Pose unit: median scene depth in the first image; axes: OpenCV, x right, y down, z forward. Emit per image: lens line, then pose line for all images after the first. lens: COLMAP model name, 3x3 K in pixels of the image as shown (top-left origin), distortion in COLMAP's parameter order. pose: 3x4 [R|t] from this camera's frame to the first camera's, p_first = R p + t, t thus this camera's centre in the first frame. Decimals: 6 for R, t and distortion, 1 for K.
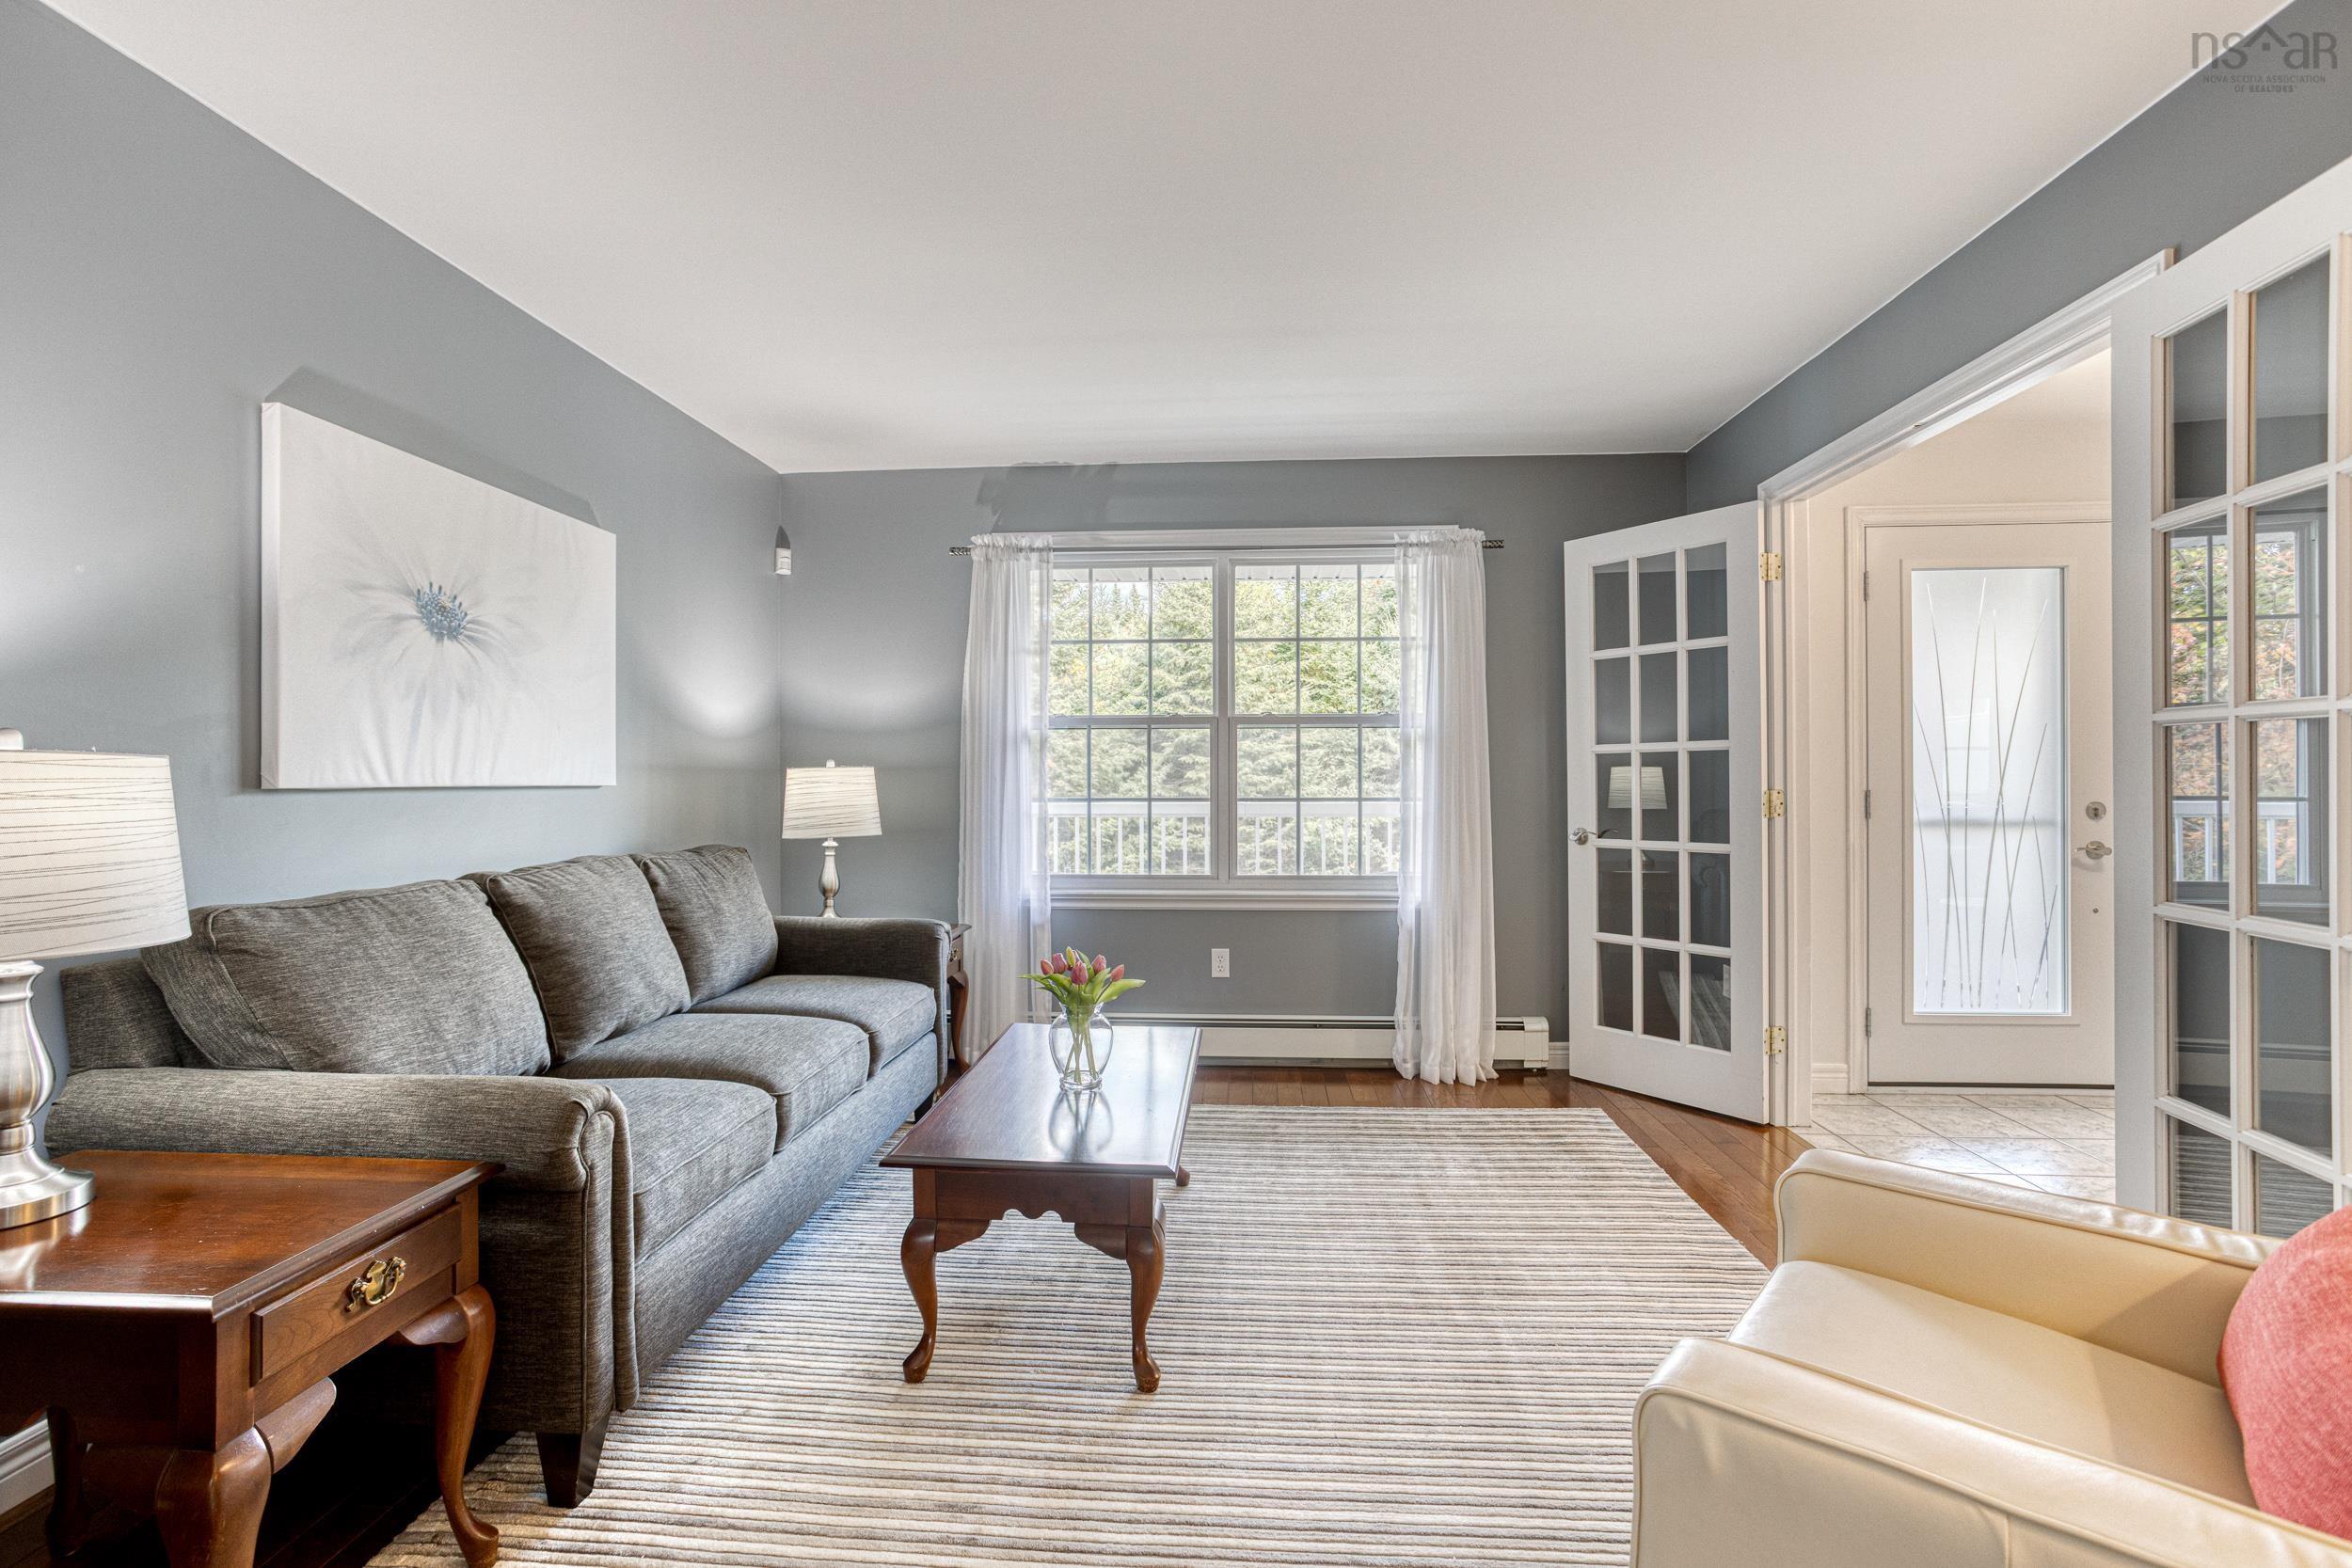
lens RADIAL K [[1135.6, 0, 1182.6], [0, 1135.6, 773.1], [0, 0, 1]] dist [-0.027545, 0.017582]
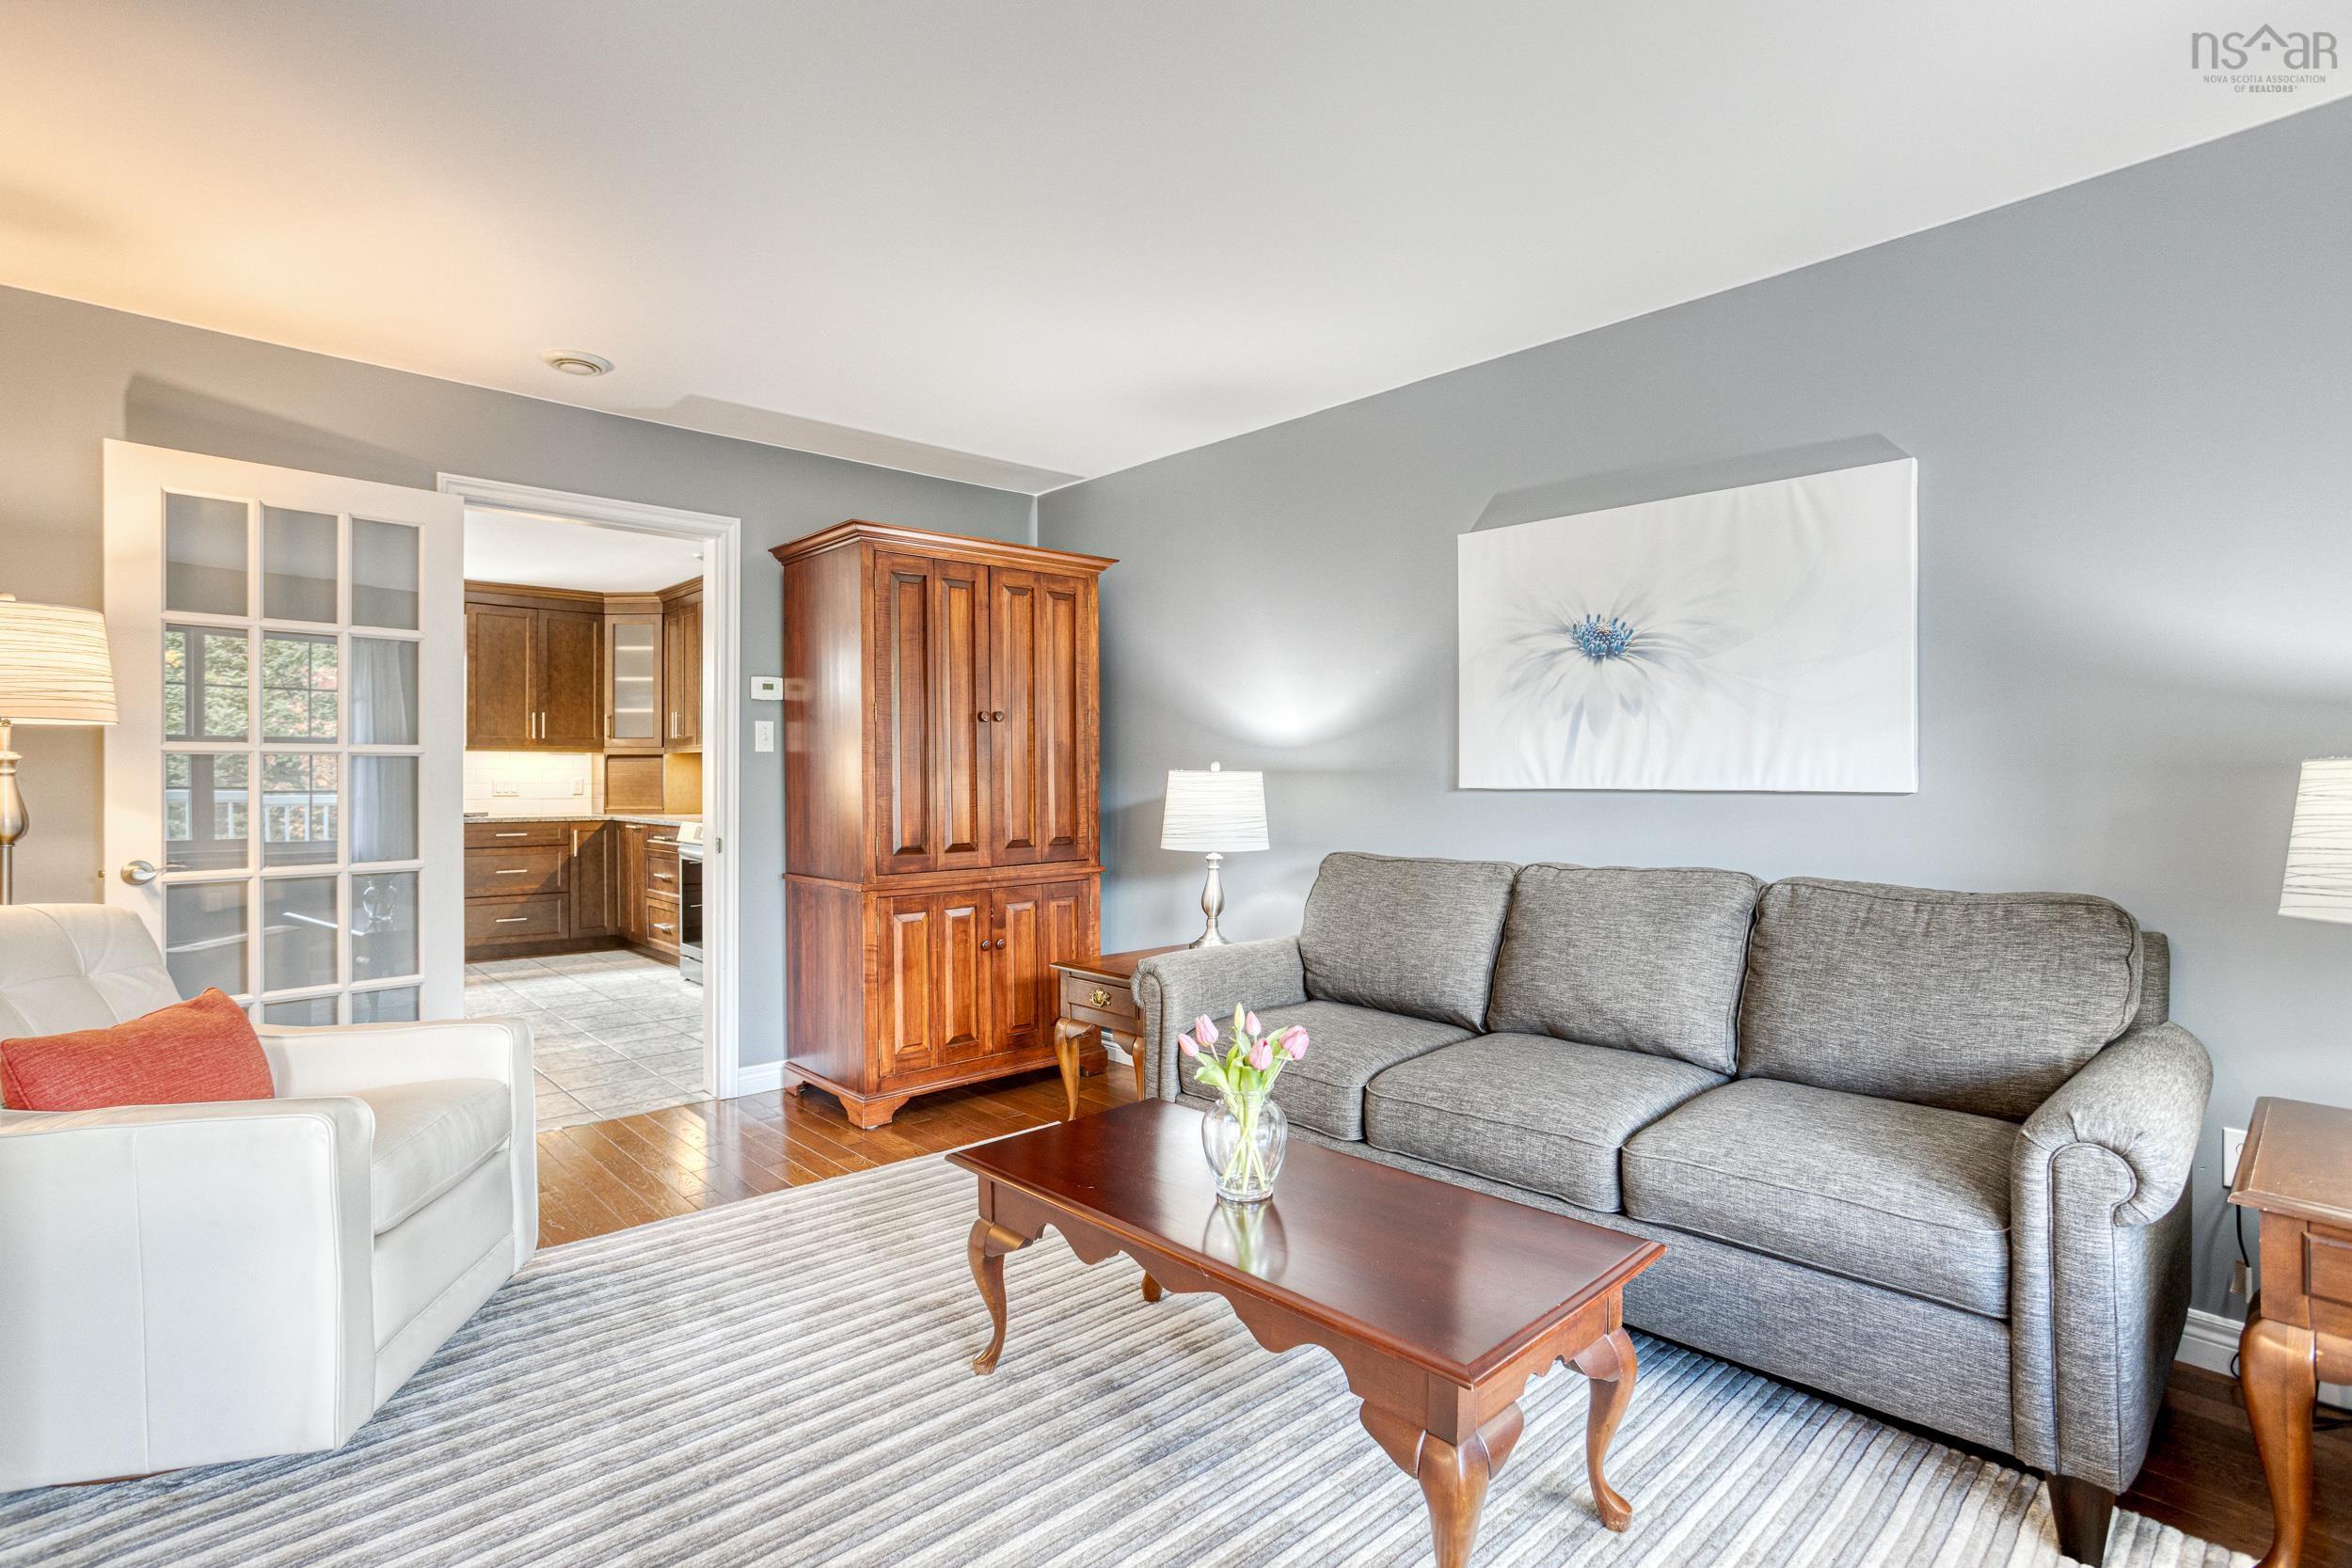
lens RADIAL K [[1135.6, 0, 1155.7], [0, 1135.6, 782.3], [0, 0, 1]] dist [-0.027545, 0.017582]
pose [[-0.663974, -0.002018, -0.747753, 0.519937], [0.000880, 0.999994, -0.003480, 0.009030], [0.747755, -0.002969, -0.663968, 1.466434]]
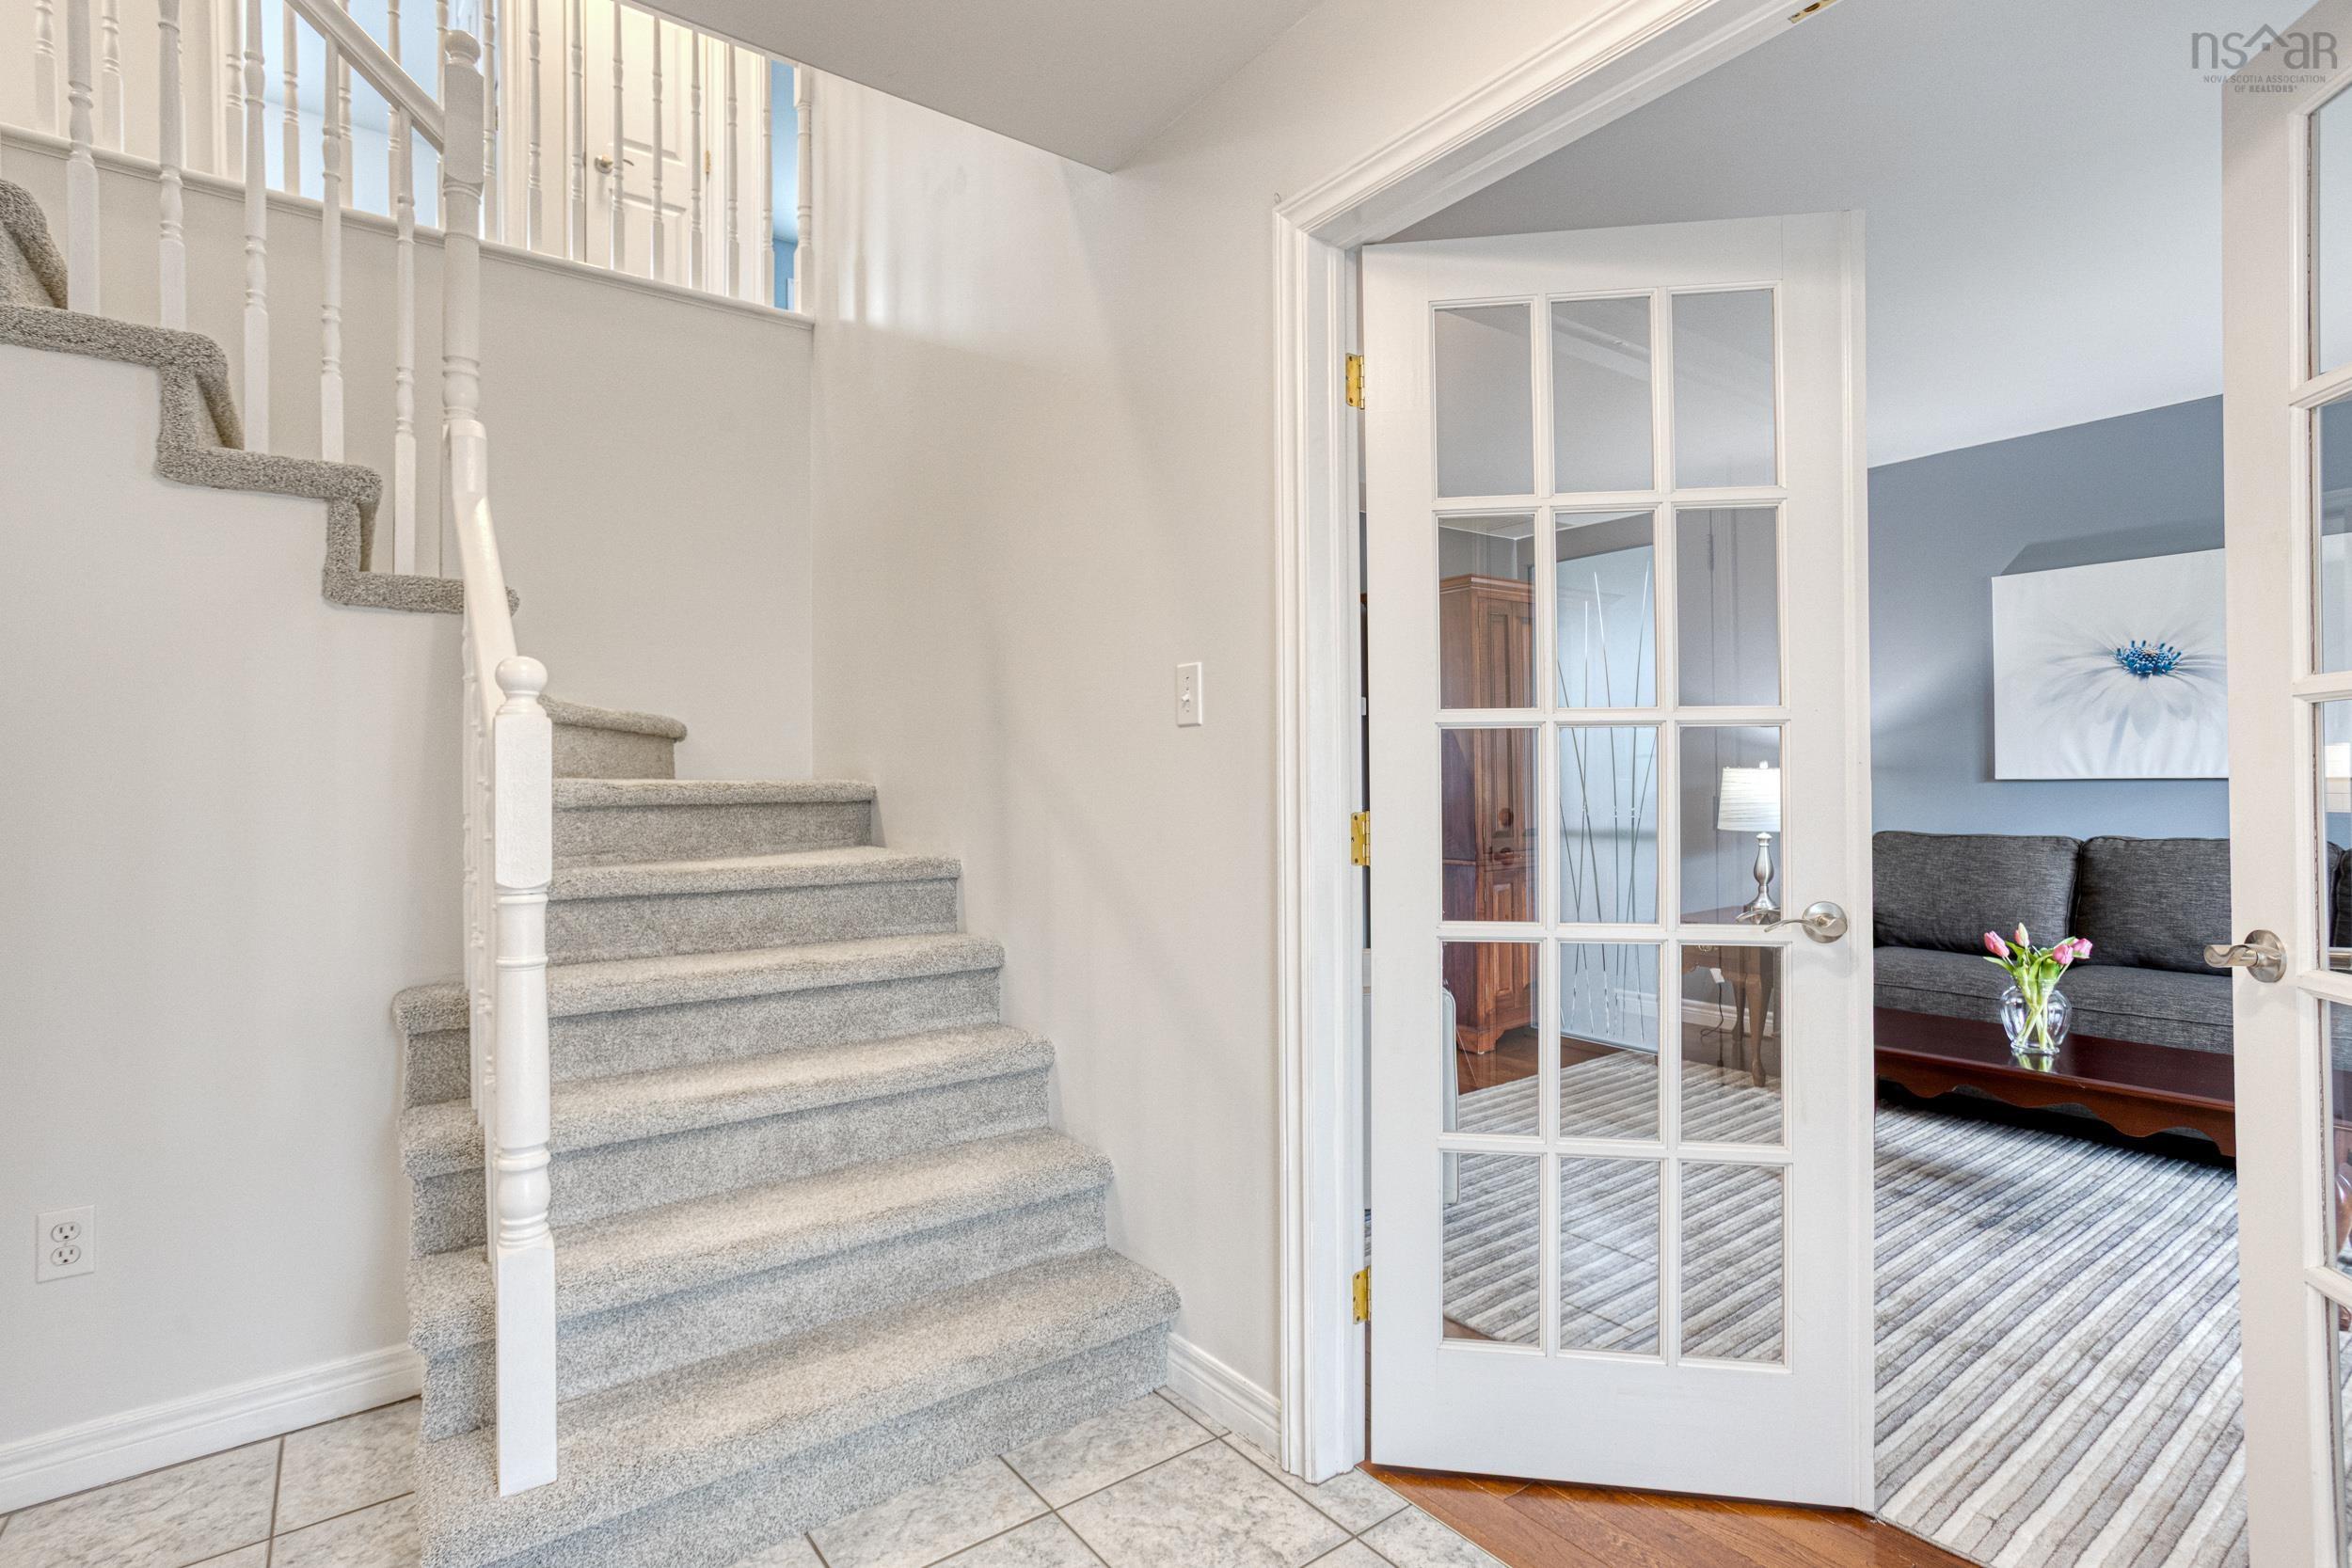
lens RADIAL K [[1135.6, 0, 1168.2], [0, 1135.6, 786.3], [0, 0, 1]] dist [-0.027545, 0.017582]
pose [[-0.735535, 0.006681, -0.677454, 1.296929], [0.011796, 0.999926, -0.002946, 0.012525], [0.677384, -0.010158, -0.735559, 1.244593]]
